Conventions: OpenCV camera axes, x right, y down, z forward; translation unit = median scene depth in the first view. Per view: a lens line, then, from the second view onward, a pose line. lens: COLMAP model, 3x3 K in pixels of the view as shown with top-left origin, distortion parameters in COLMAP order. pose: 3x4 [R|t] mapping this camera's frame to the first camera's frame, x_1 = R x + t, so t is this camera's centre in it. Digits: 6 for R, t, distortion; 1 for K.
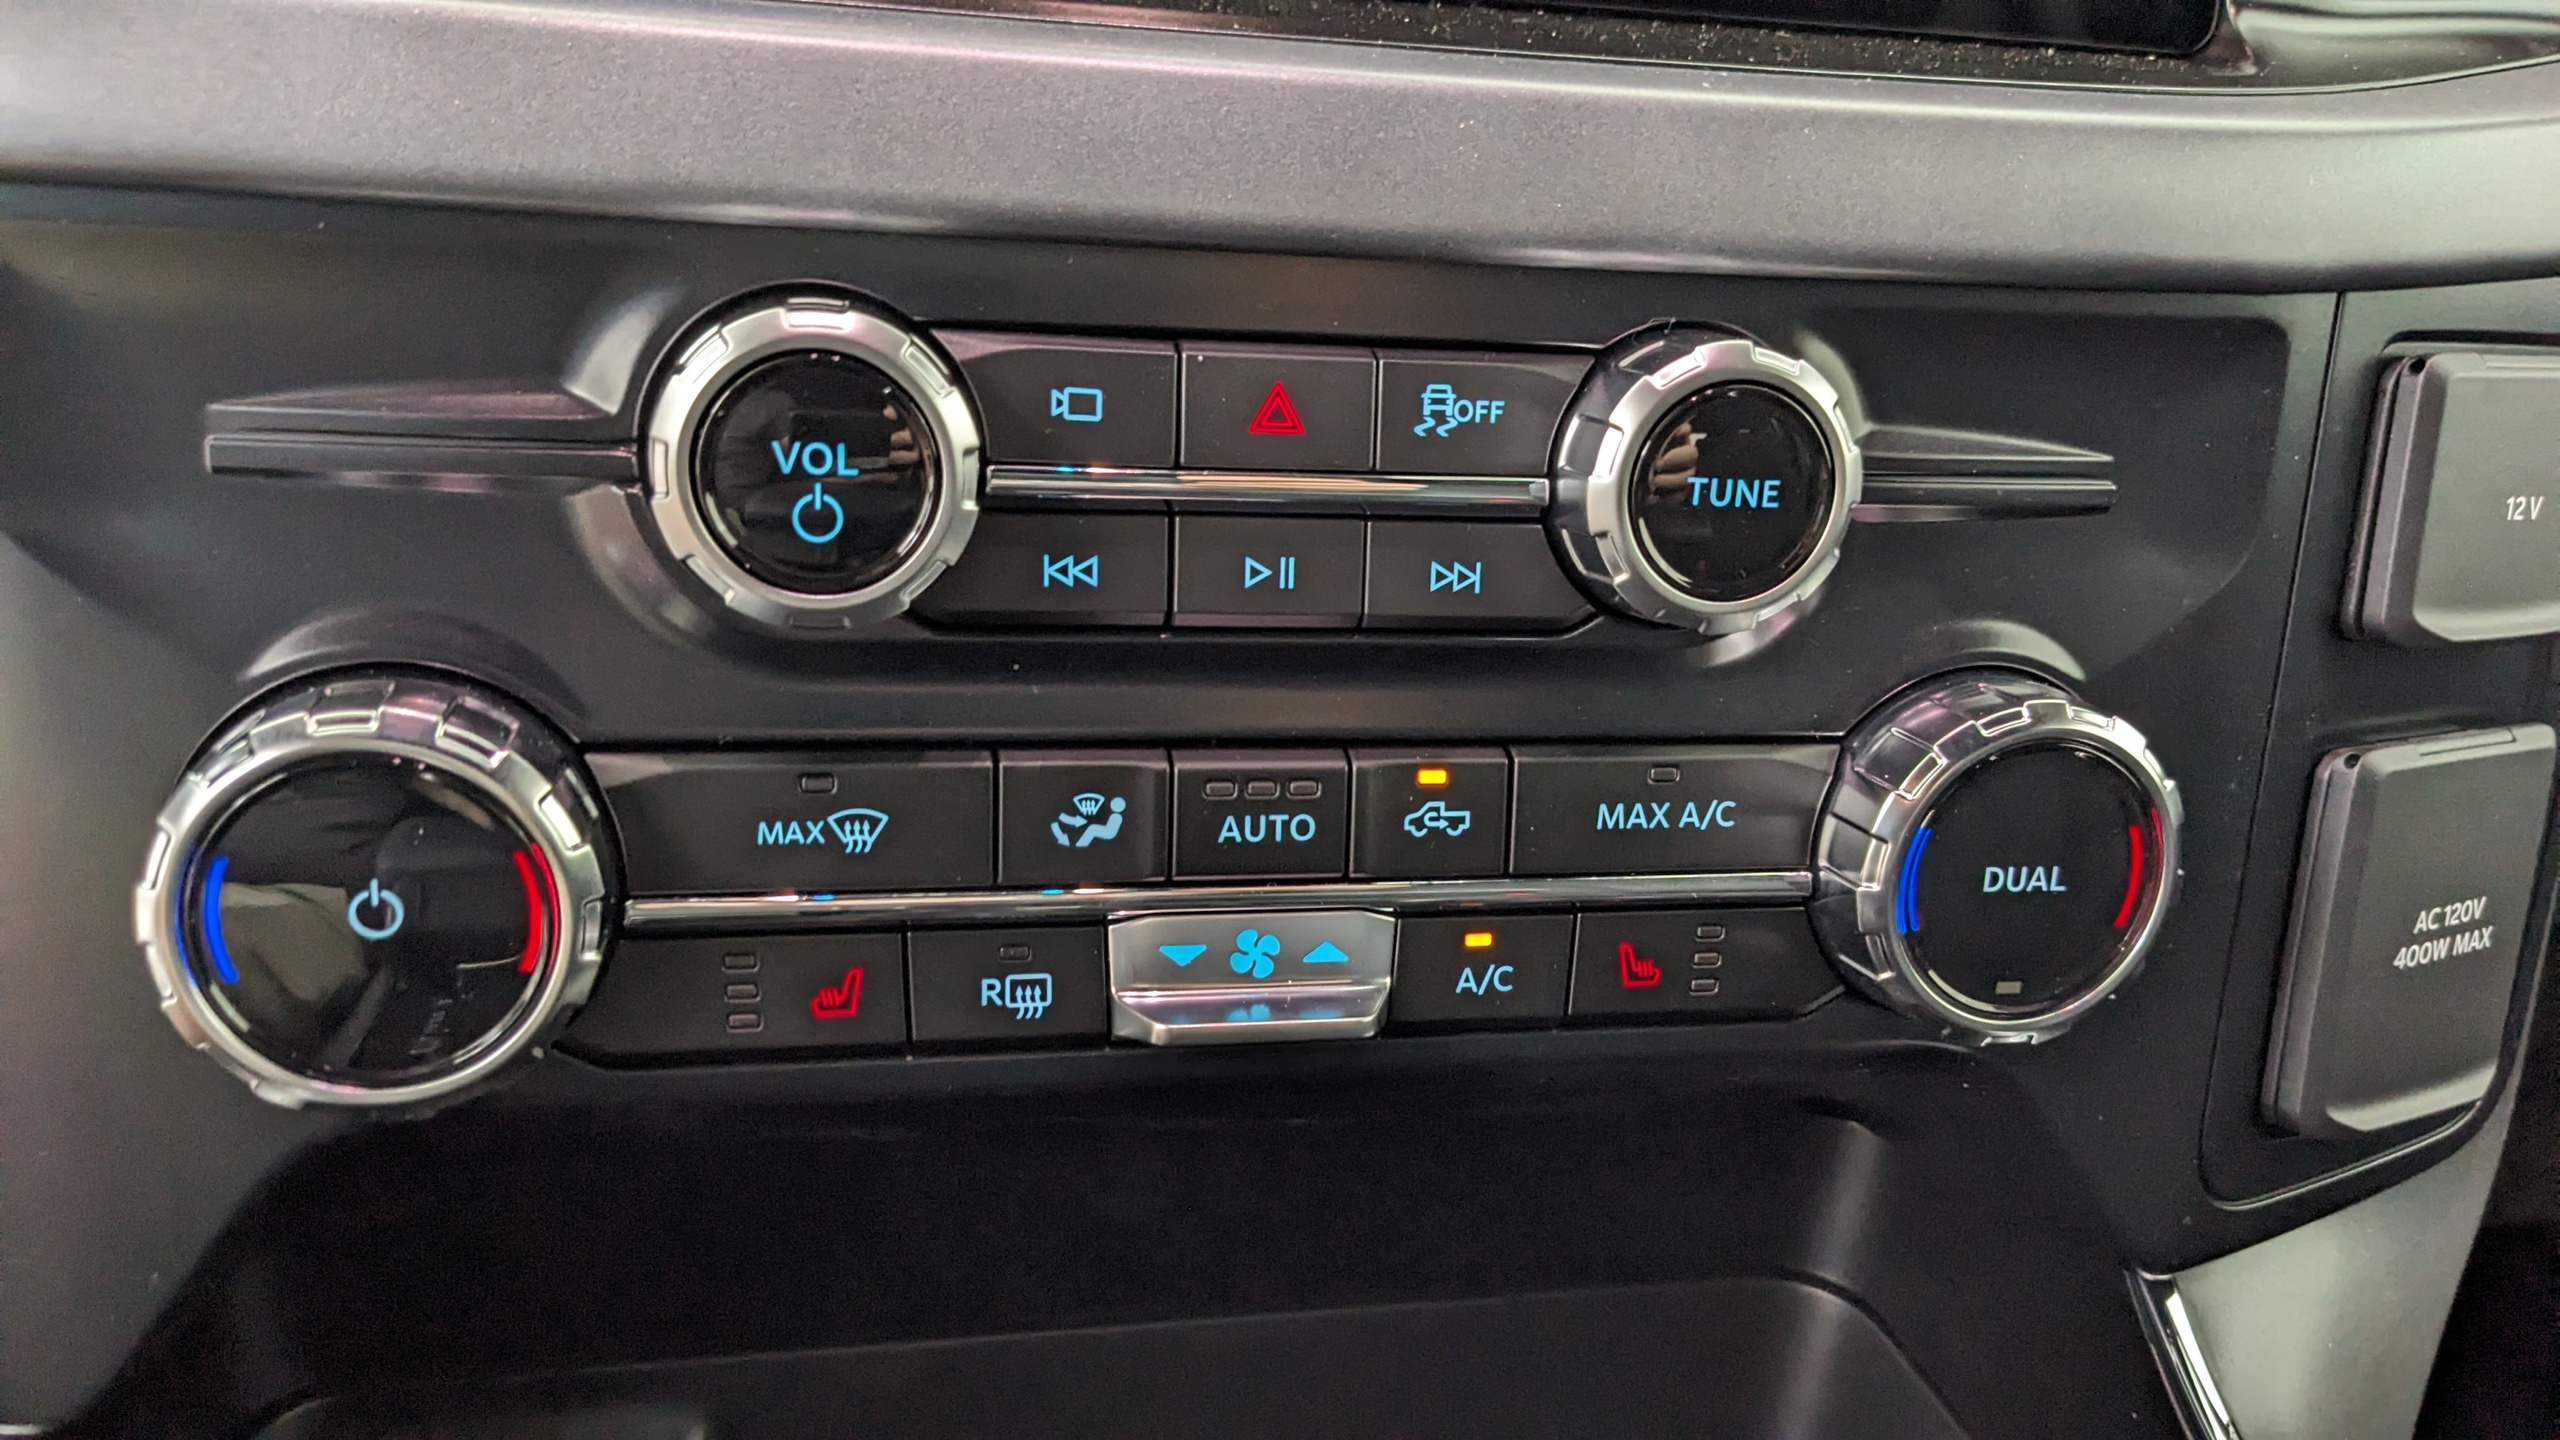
lens RADIAL K [[2013.5, 0, 1333.8], [0, 2013.5, 870.9], [0, 0, 1]] dist [0.041994, -0.040668]
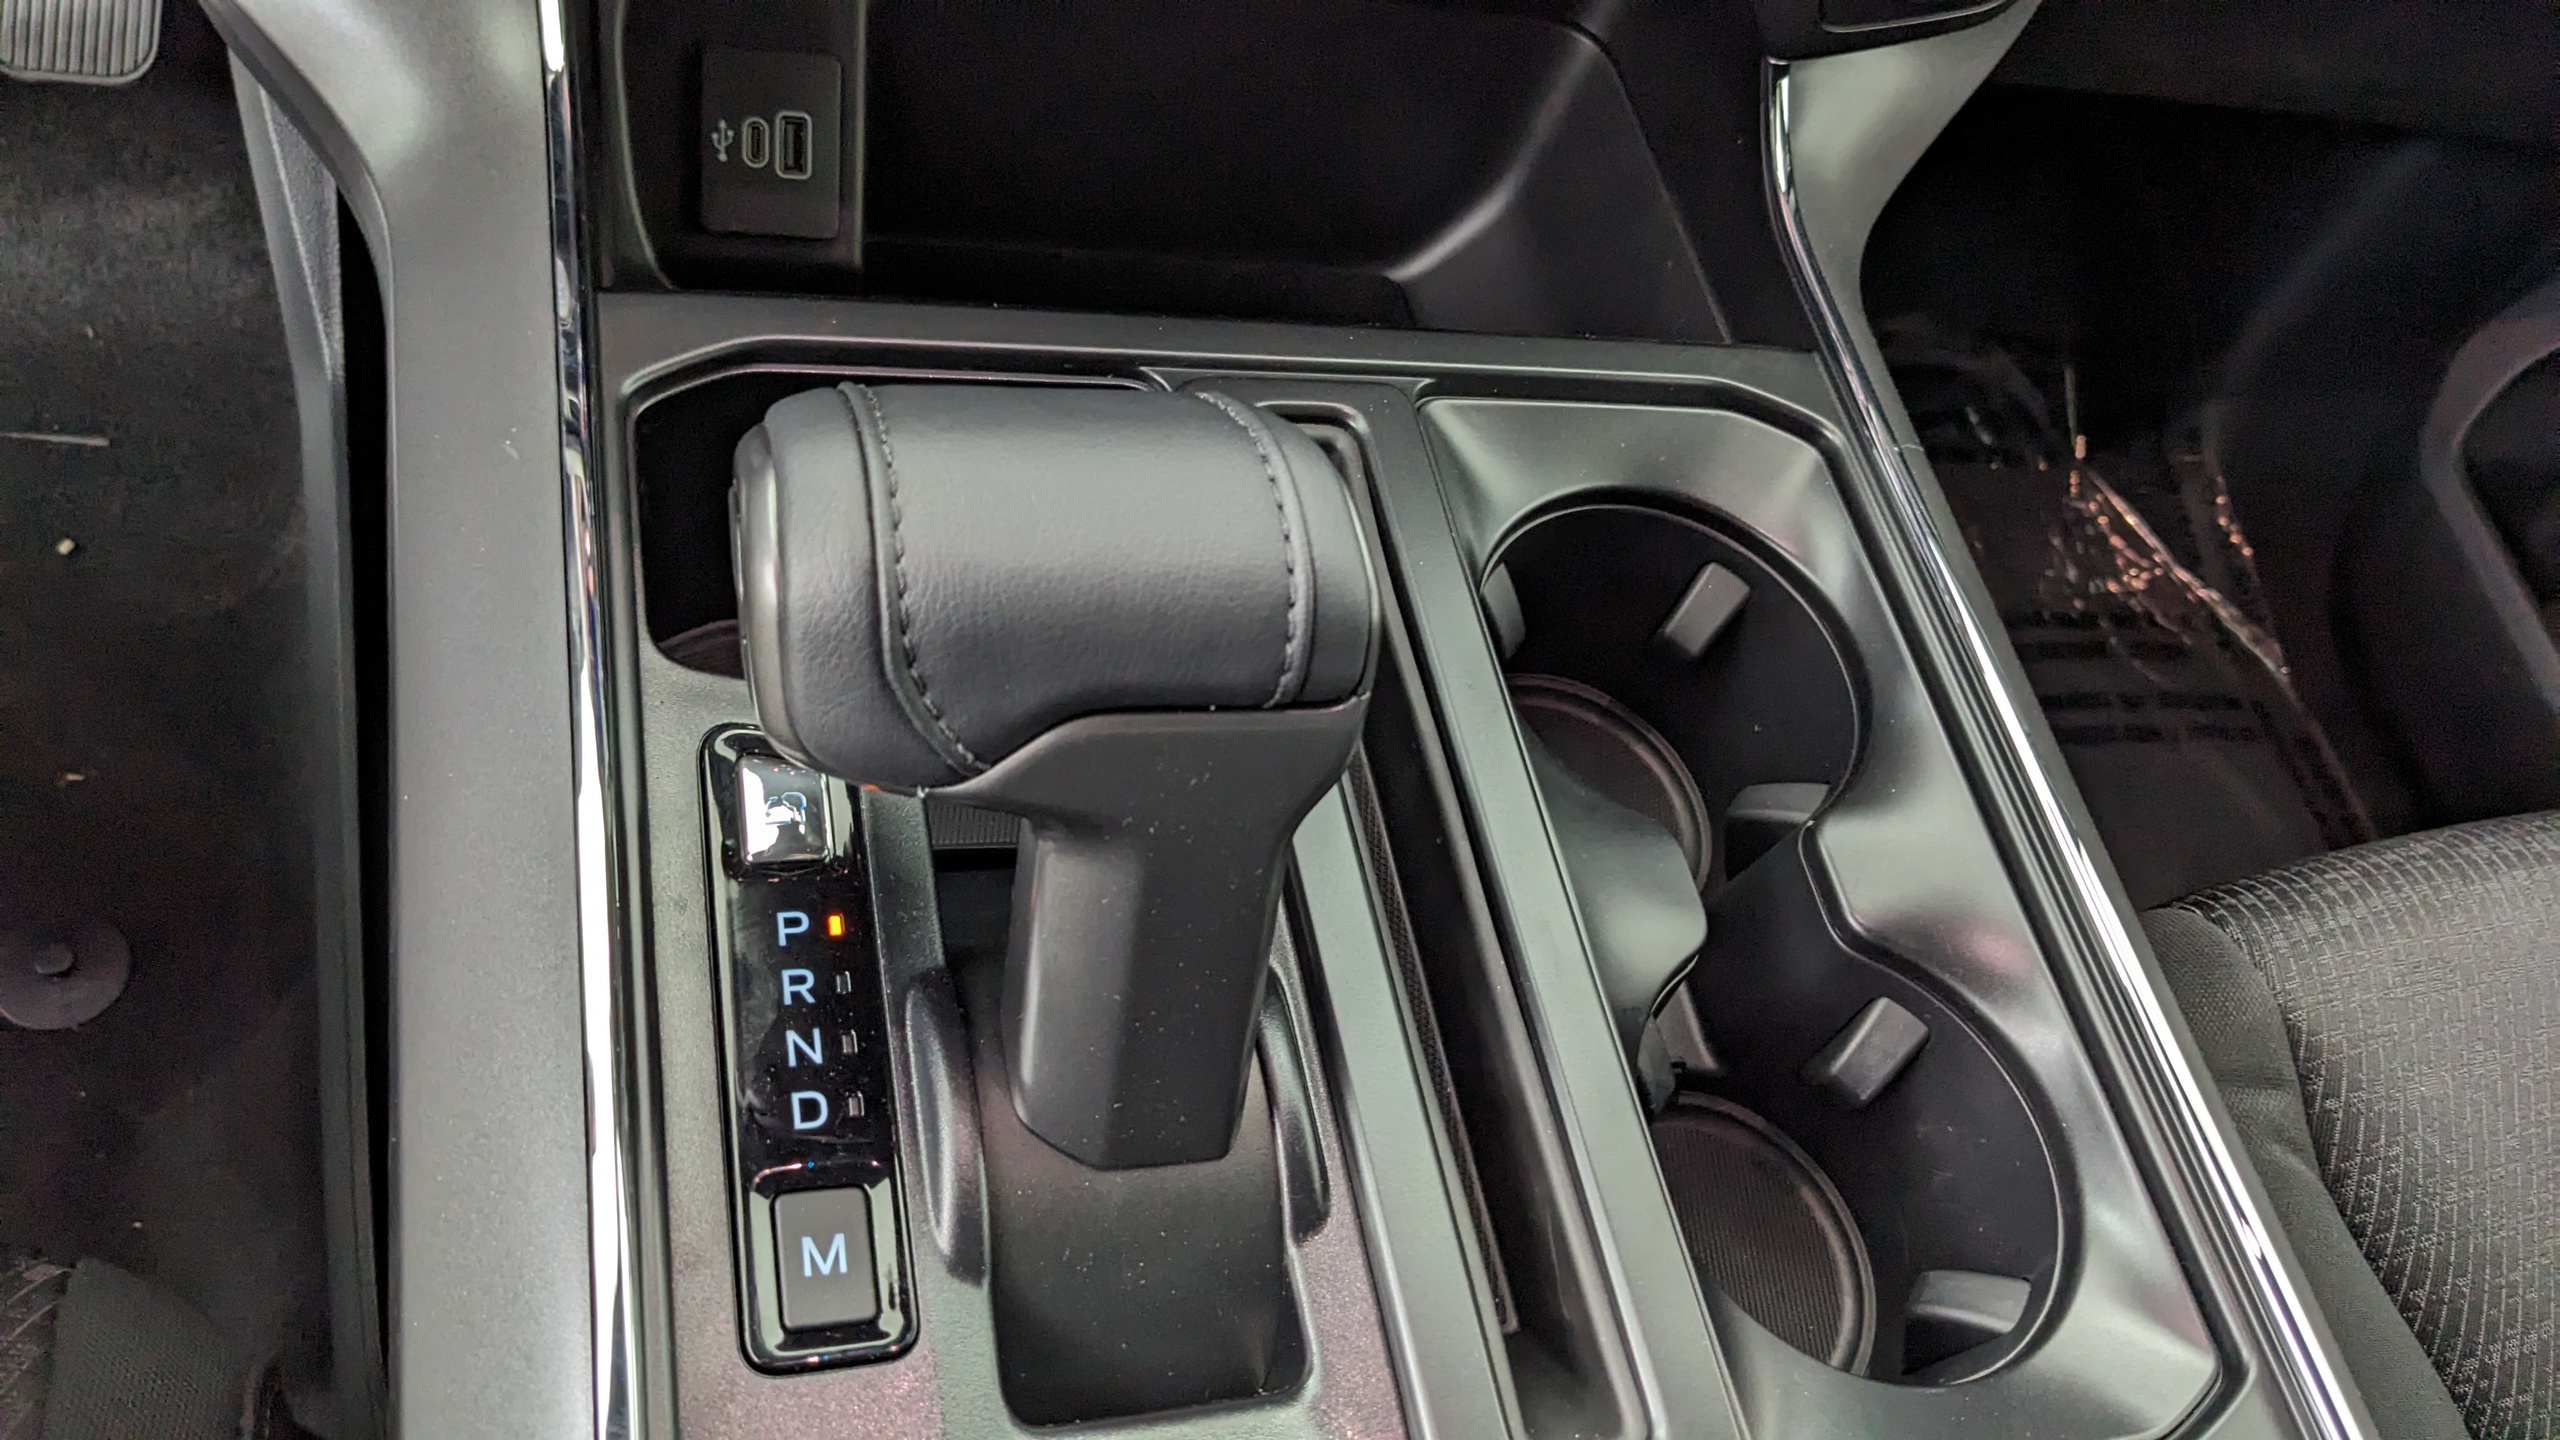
lens RADIAL K [[1988.8, 0, 1298.9], [0, 1988.8, 731.4], [0, 0, 1]] dist [0.023361, -0.056475]
pose [[0.979694, 0.138479, 0.144995, -0.130592], [-0.194450, 0.832530, 0.518732, -0.106786], [-0.048879, -0.536393, 0.842552, -0.606583]]
